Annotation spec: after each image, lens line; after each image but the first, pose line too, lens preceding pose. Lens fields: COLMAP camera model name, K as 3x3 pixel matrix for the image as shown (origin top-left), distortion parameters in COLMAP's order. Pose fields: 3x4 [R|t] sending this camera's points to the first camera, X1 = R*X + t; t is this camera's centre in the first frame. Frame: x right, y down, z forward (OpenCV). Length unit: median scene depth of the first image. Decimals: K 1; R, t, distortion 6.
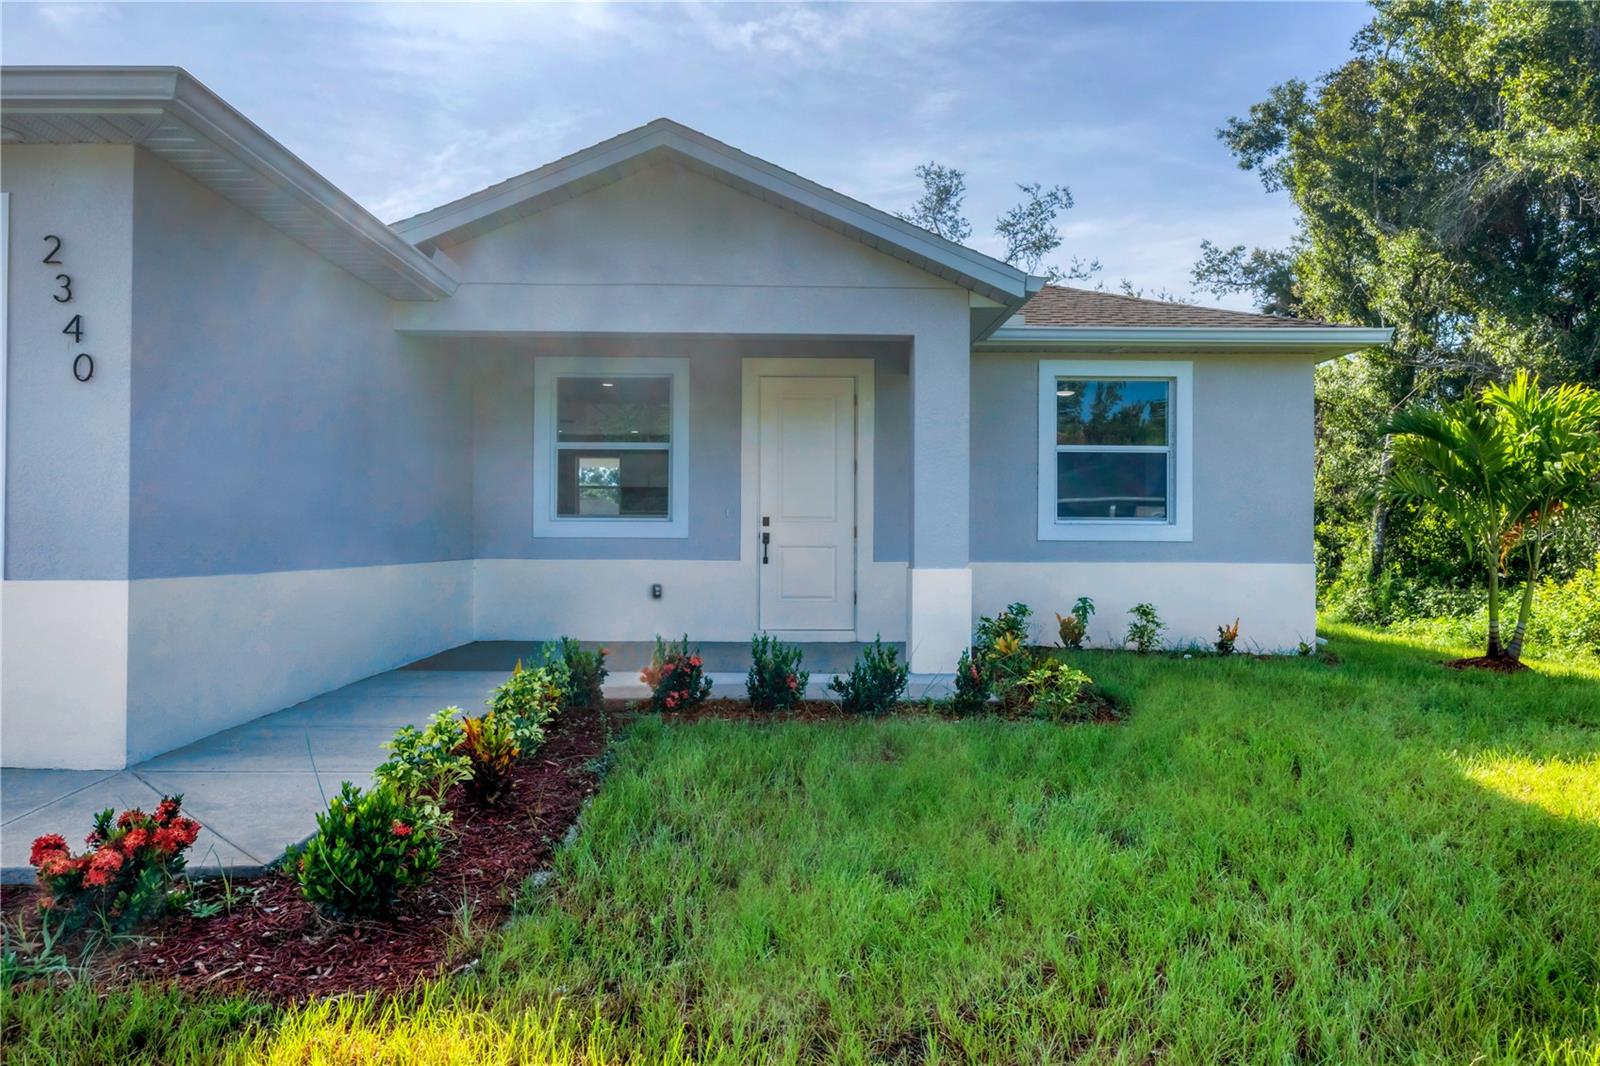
lens RADIAL K [[1040.5, 0, 800.0], [0, 1040.5, 533.0], [0, 0, 1]] dist [-0.007605, -0.001965]
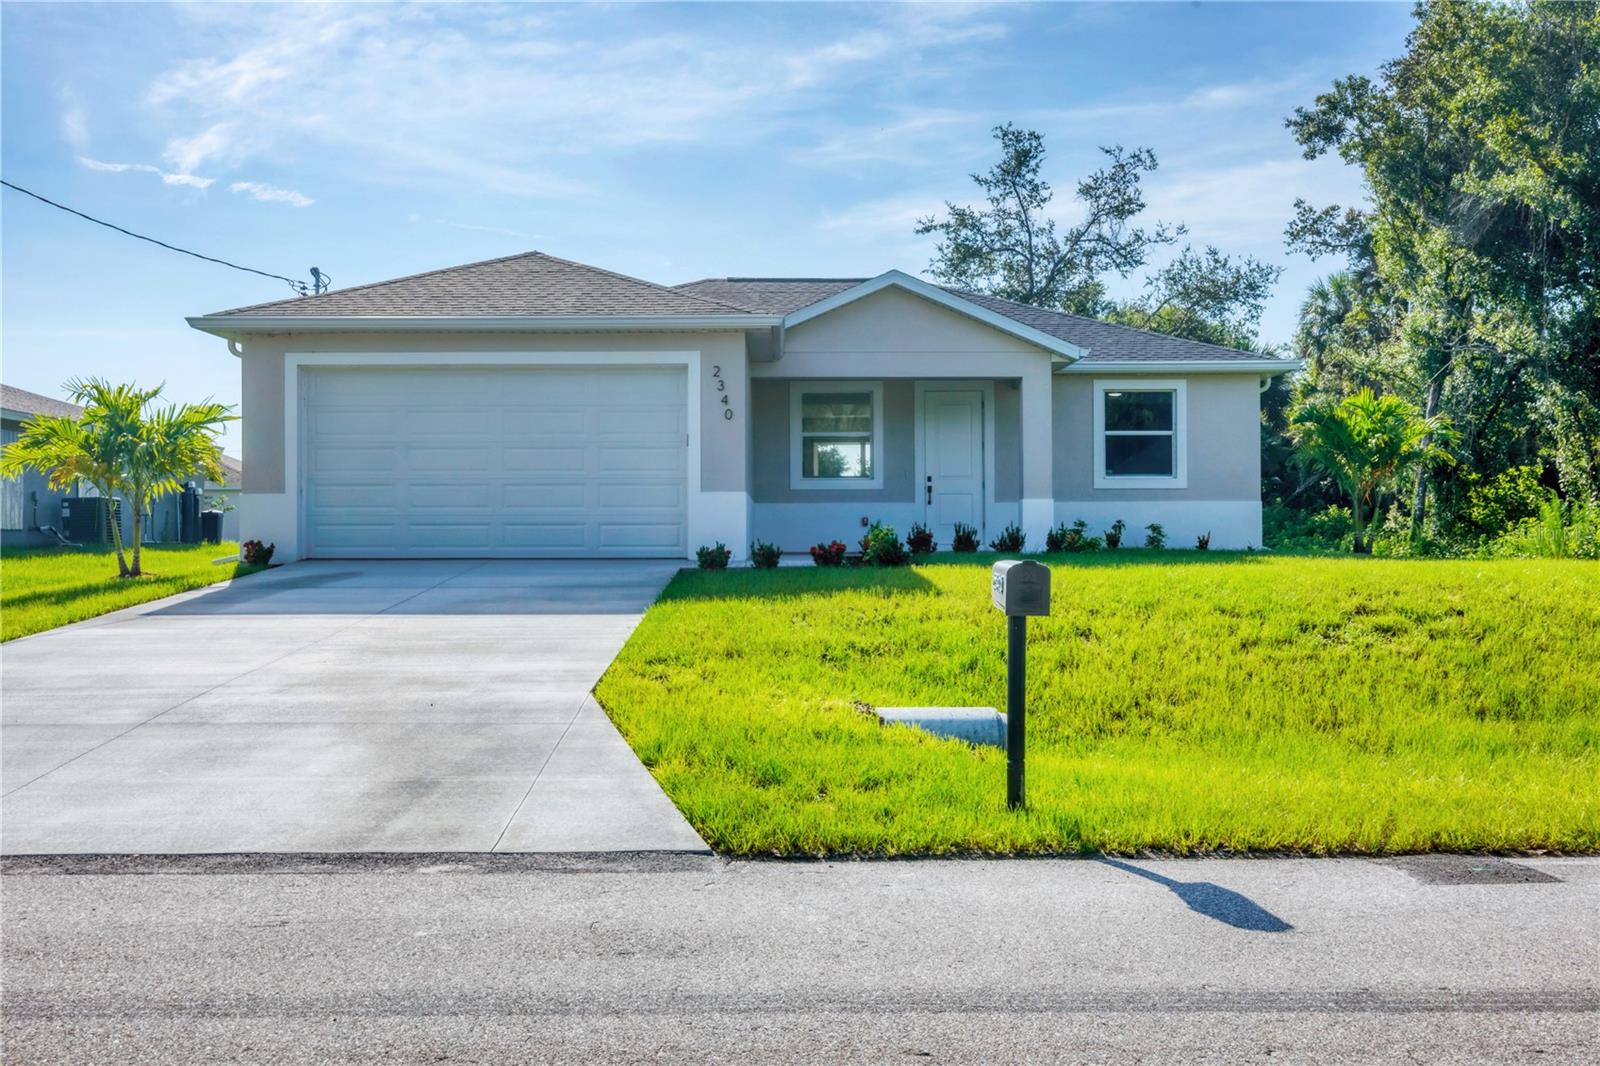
lens RADIAL K [[1547.8, 0, 800.0], [0, 1547.8, 533.0], [0, 0, 1]] dist [0.015582, -0.017196]
pose [[0.999946, -0.010357, -0.000732, -0.167499], [0.010355, 0.999943, -0.002776, 0.056009], [0.000761, 0.002768, 0.999996, -1.032924]]
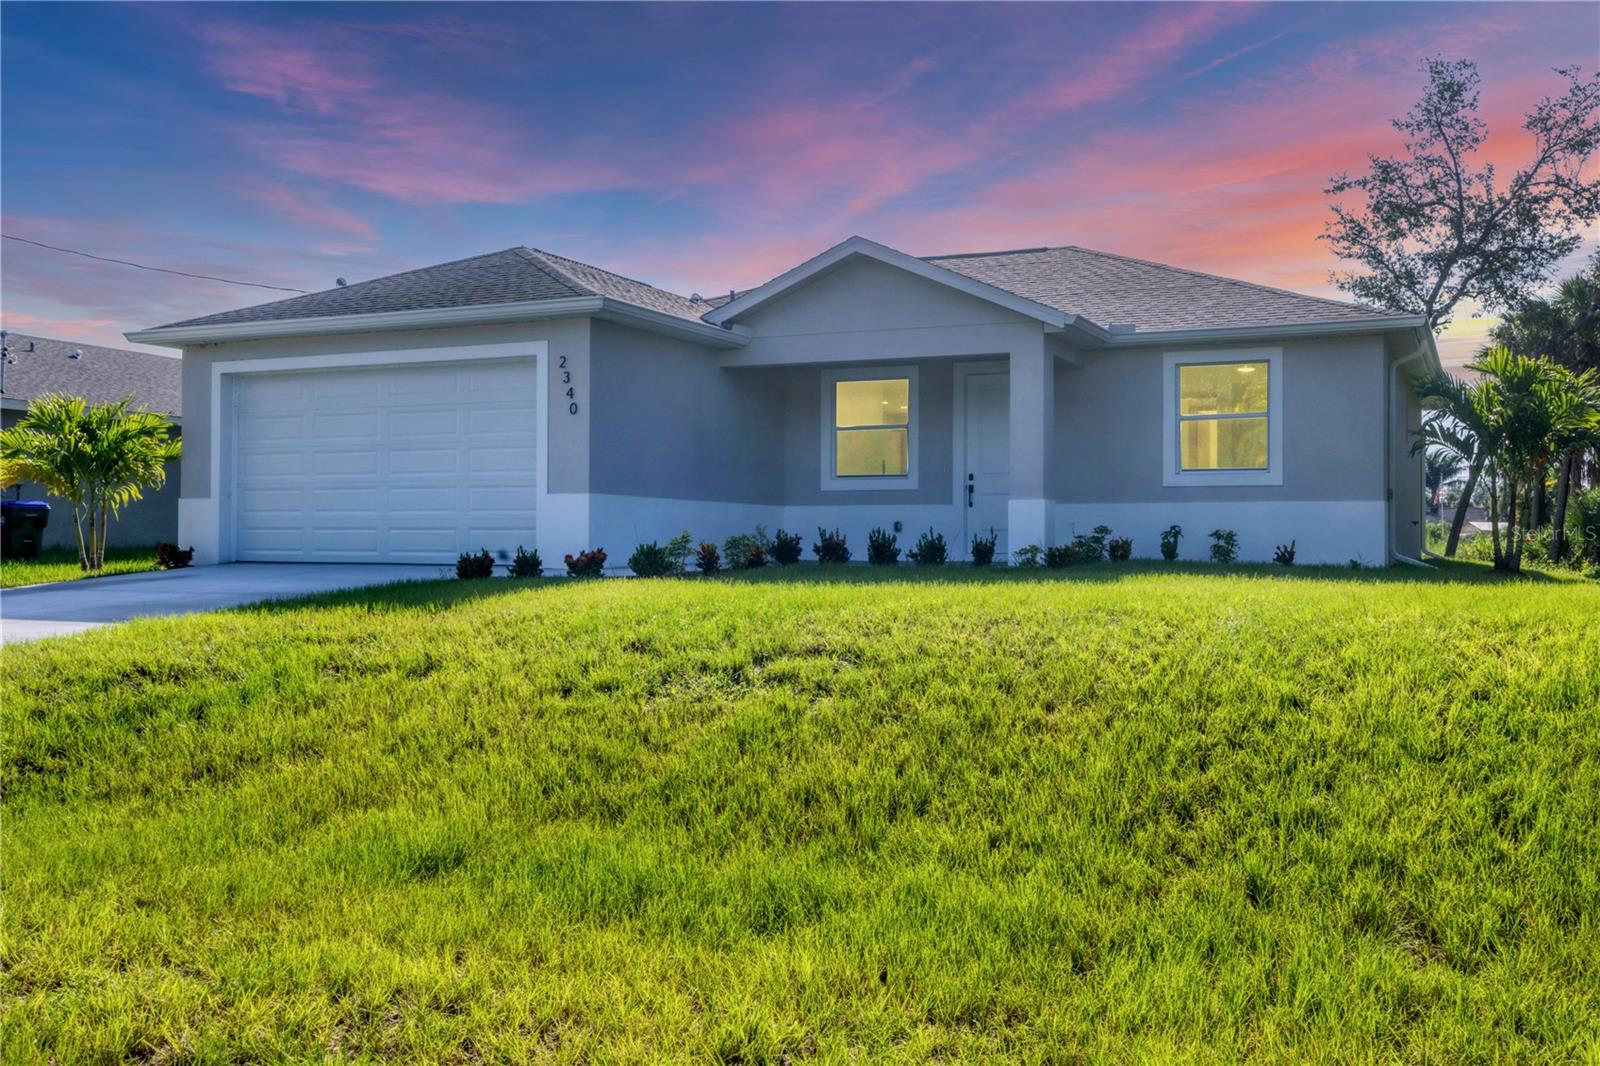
lens RADIAL K [[1547.8, 0, 800.0], [0, 1547.8, 533.0], [0, 0, 1]] dist [0.015582, -0.017196]
pose [[0.904275, -0.006881, -0.426895, 0.464127], [0.003446, 0.999955, -0.008819, 0.058509], [0.426937, 0.006504, 0.904258, -0.712637]]
